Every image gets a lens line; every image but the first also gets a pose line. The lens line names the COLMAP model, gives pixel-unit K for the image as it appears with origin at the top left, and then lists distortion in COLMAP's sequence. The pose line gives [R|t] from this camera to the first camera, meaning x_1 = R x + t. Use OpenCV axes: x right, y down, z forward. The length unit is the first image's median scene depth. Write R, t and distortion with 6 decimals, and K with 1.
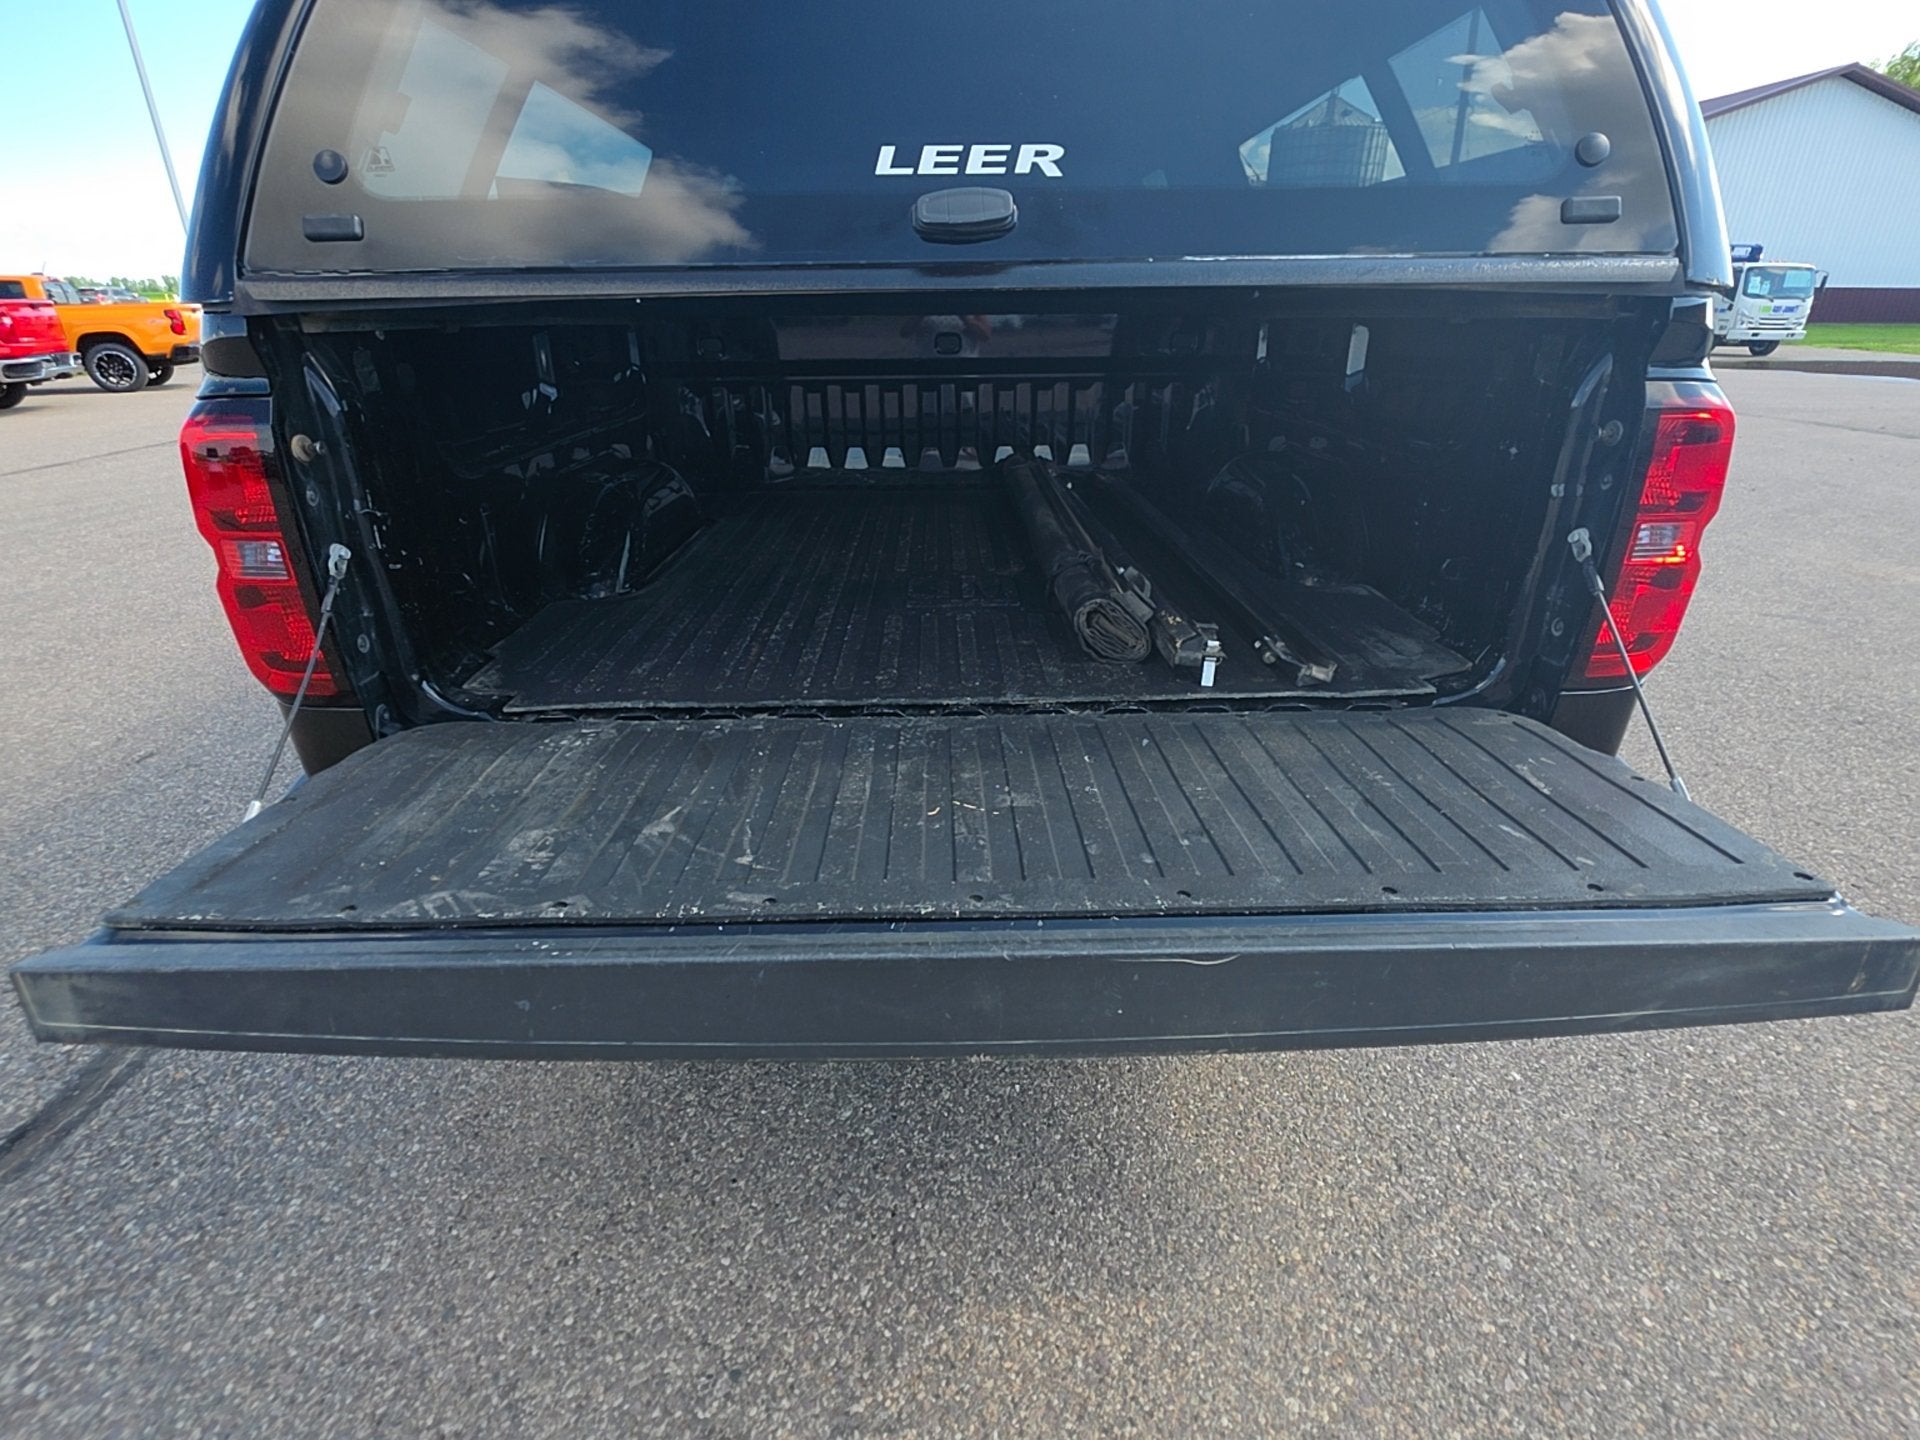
lens RADIAL K [[948.4, 0, 952.4], [0, 948.4, 729.0], [0, 0, 1]] dist [0.003367, -0.002752]
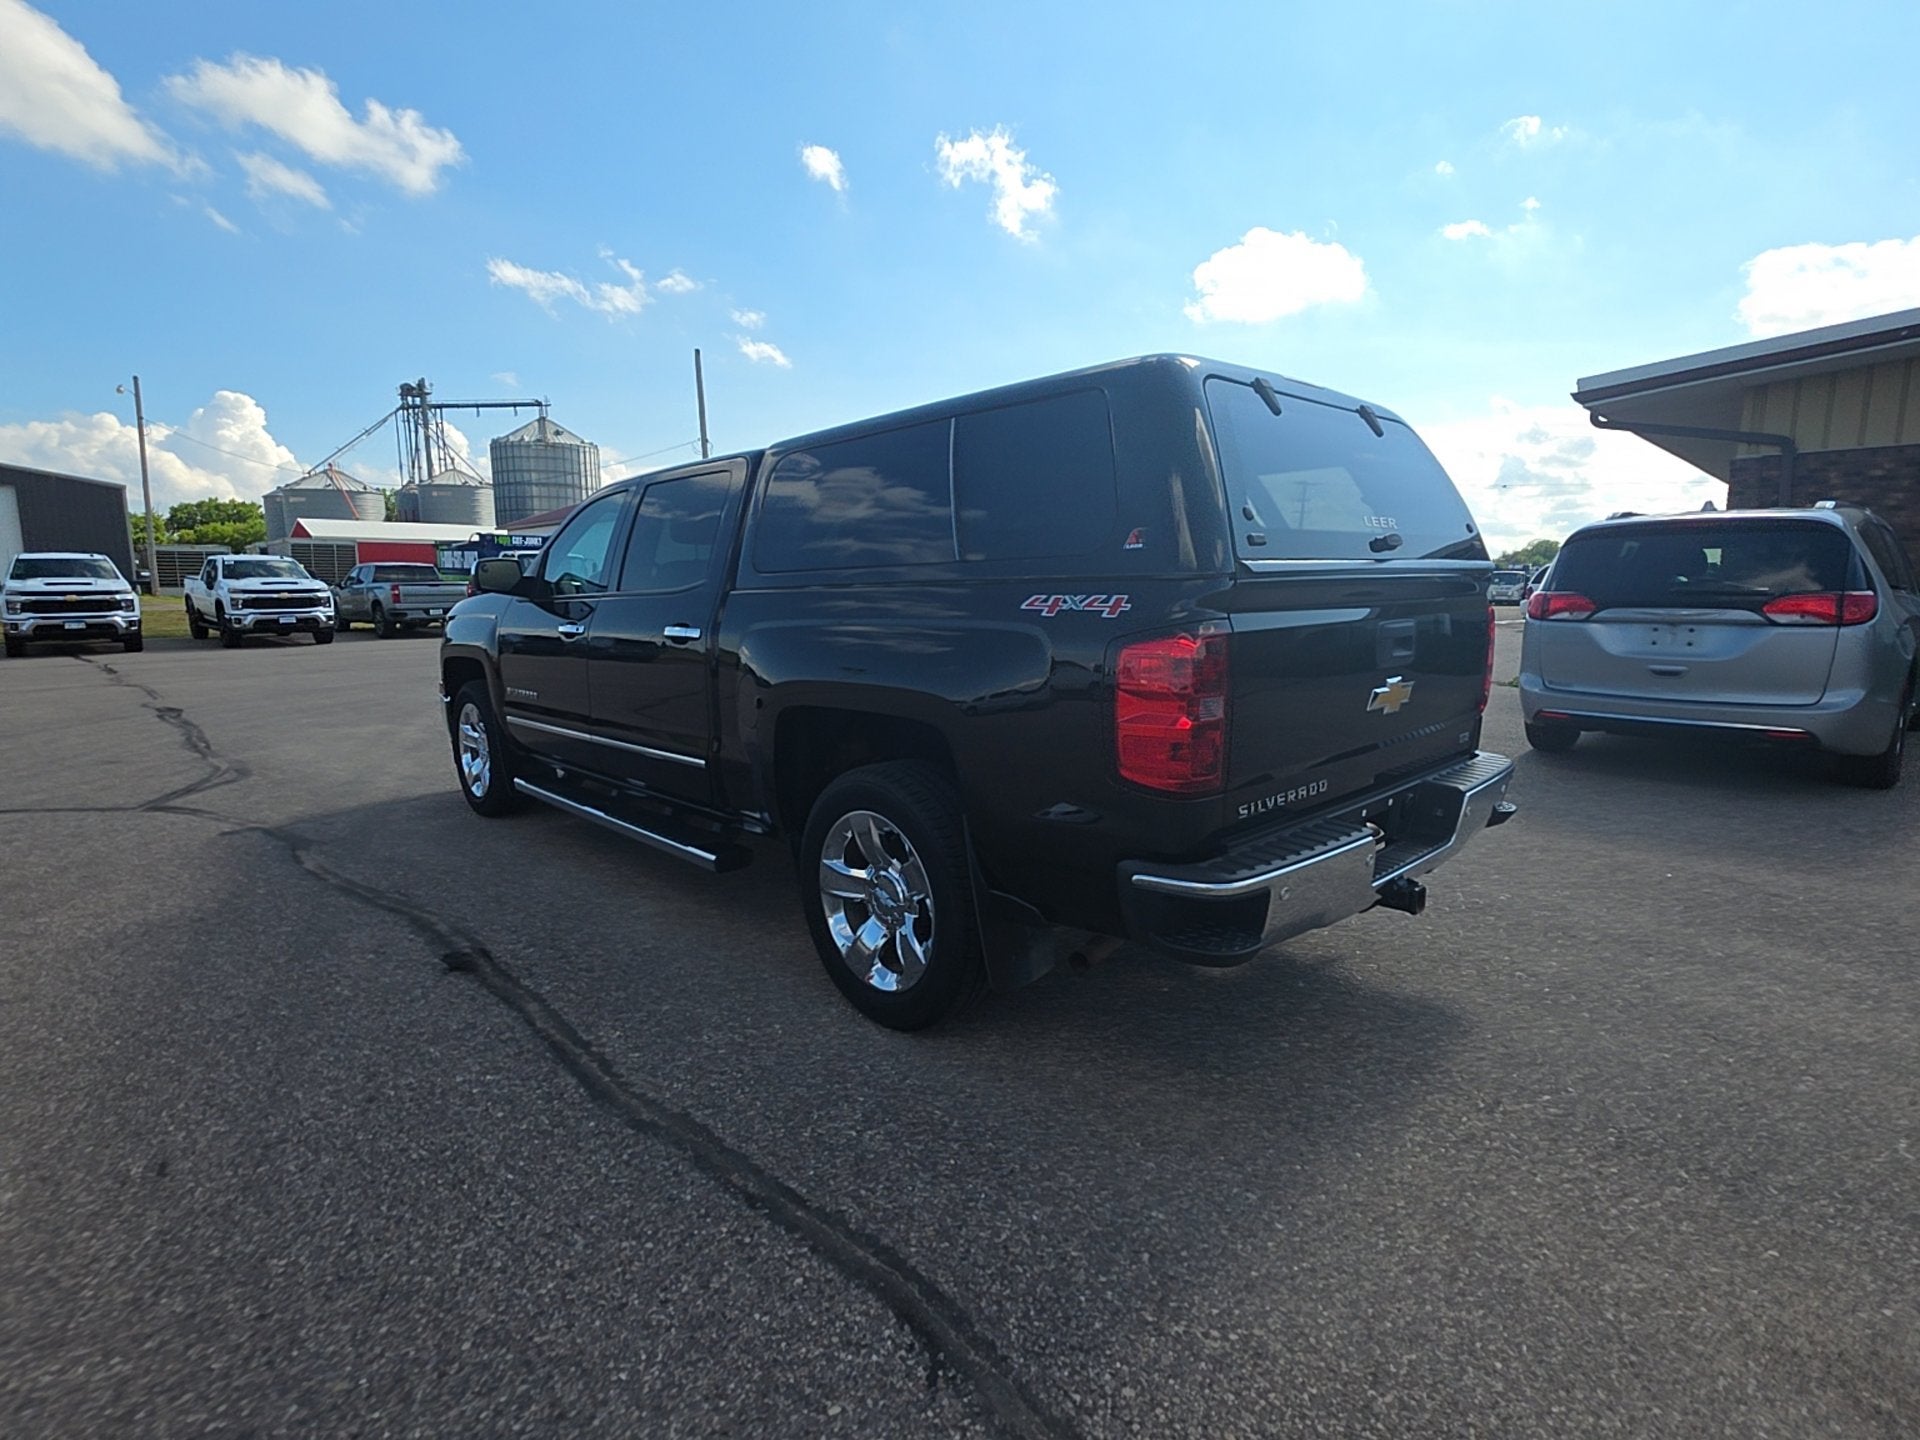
lens RADIAL K [[948.4, 0, 952.4], [0, 948.4, 729.0], [0, 0, 1]] dist [0.003367, -0.002752]
pose [[0.734057, -0.101510, 0.671458, -1.474391], [0.279872, 0.946110, -0.162932, 0.000240], [-0.618734, 0.307524, 0.722909, 0.015933]]
